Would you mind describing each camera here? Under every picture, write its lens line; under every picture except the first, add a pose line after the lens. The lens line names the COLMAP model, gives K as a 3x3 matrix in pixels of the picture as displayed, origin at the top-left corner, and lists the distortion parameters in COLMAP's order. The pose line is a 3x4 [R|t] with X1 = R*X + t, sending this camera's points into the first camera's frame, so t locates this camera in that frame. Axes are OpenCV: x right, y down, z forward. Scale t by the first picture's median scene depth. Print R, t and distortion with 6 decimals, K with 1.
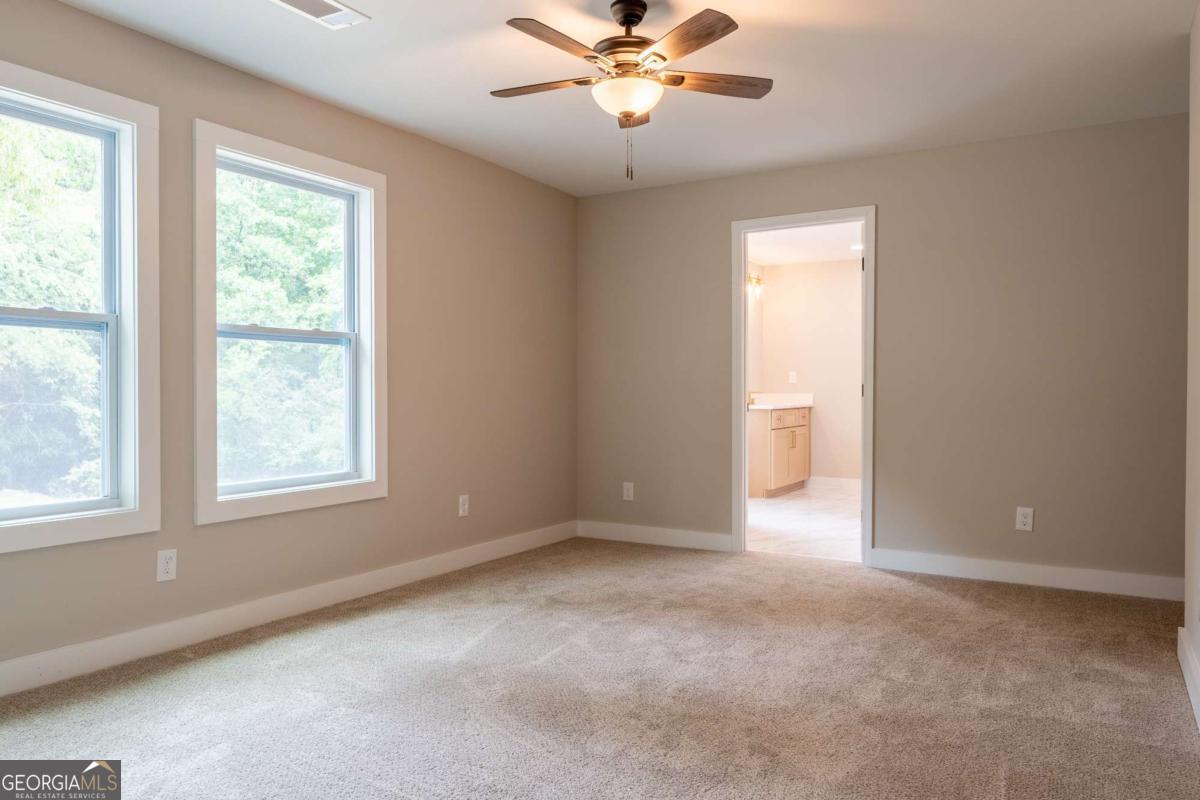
lens RADIAL K [[842.3, 0, 599.8], [0, 842.3, 402.2], [0, 0, 1]] dist [0.003684, -0.001305]
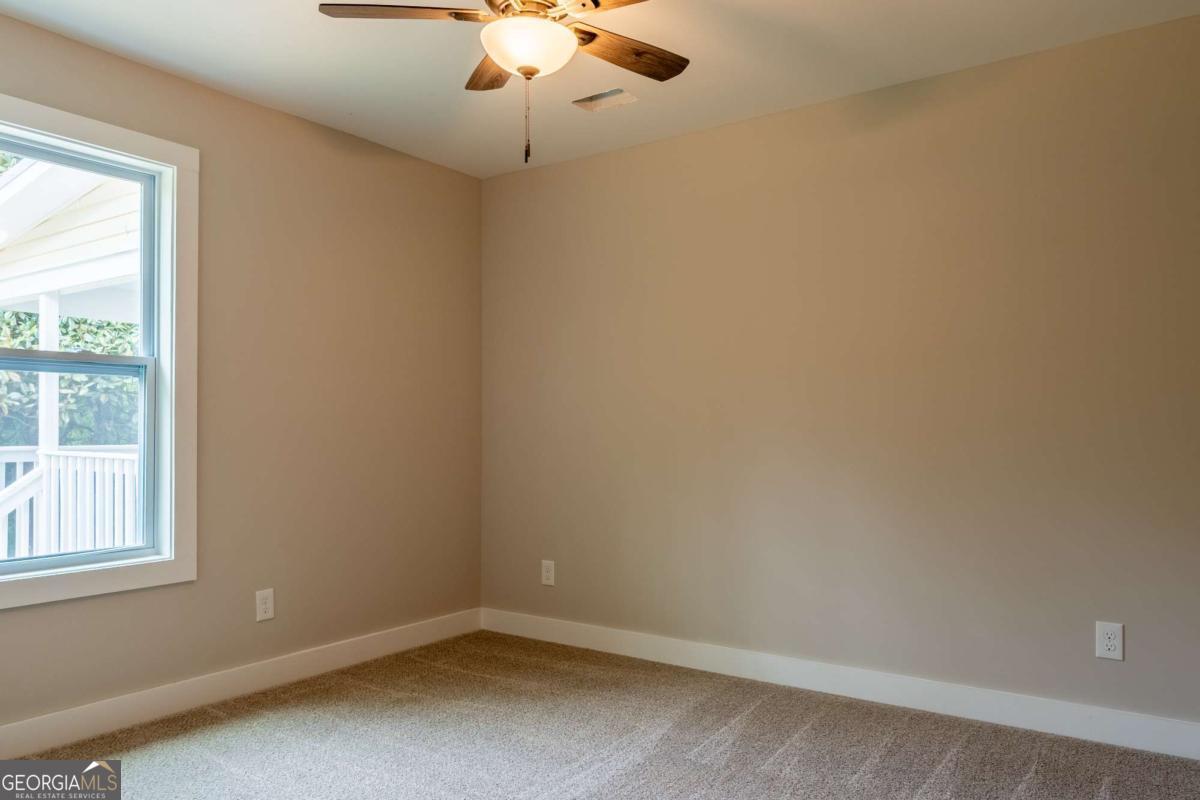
lens RADIAL K [[842.3, 0, 599.6], [0, 842.3, 398.7], [0, 0, 1]] dist [0.003684, -0.001305]
pose [[0.994355, -0.006761, -0.105889, 0.157891], [0.000888, 0.998463, -0.055415, -0.004532], [0.106101, 0.055008, 0.992833, 0.266063]]
